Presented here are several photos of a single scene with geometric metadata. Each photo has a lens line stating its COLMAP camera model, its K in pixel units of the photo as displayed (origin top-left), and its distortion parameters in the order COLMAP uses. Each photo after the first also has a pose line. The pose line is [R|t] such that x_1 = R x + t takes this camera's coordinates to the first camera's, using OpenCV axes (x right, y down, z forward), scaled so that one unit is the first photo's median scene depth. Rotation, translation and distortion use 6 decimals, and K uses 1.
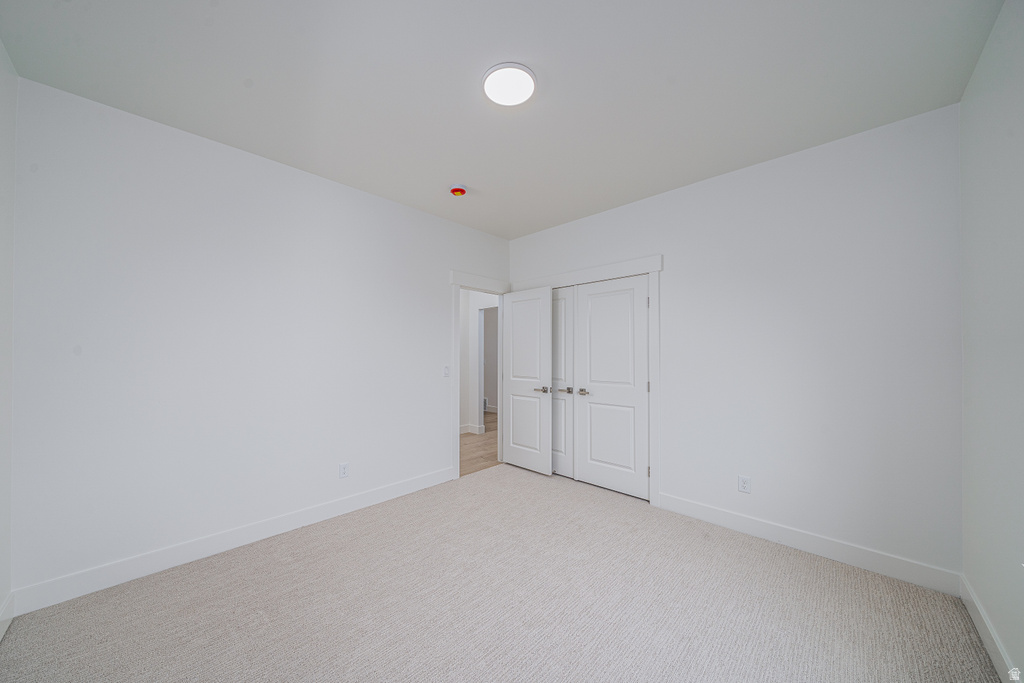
lens RADIAL K [[355.1, 0, 511.9], [0, 355.1, 347.8], [0, 0, 1]] dist [-0.004449, -0.000081]
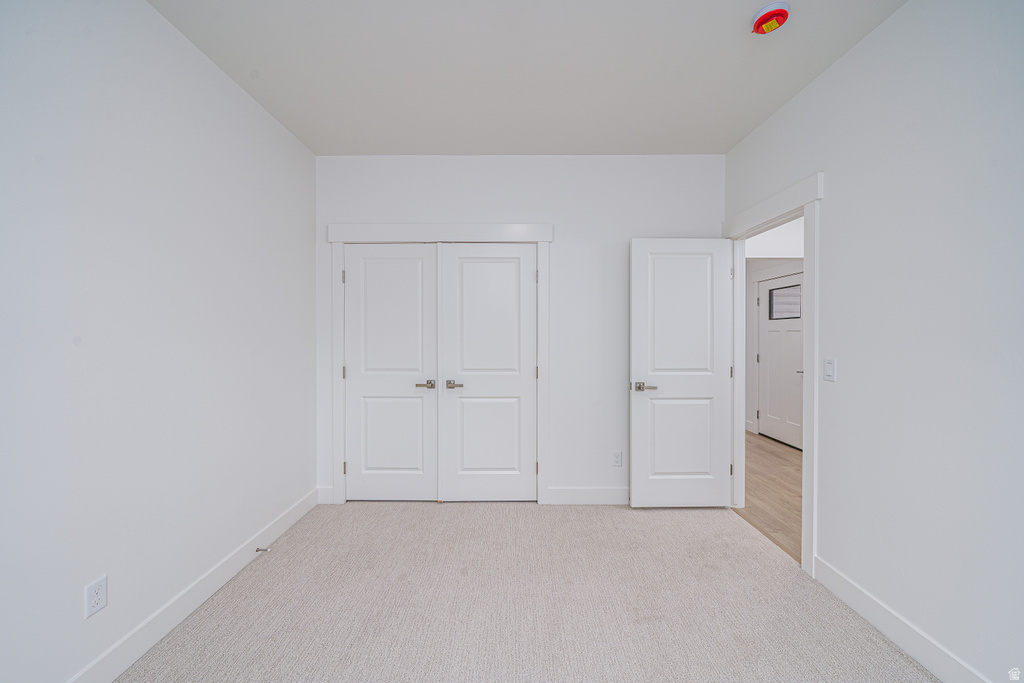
lens RADIAL K [[384.4, 0, 513.1], [0, 384.4, 342.0], [0, 0, 1]] dist [0.002204, 0.000024]
pose [[0.715134, -0.006319, 0.698958, -0.290410], [-0.015276, 0.999579, 0.024667, 0.011257], [-0.698820, -0.028317, 0.714737, 0.330199]]
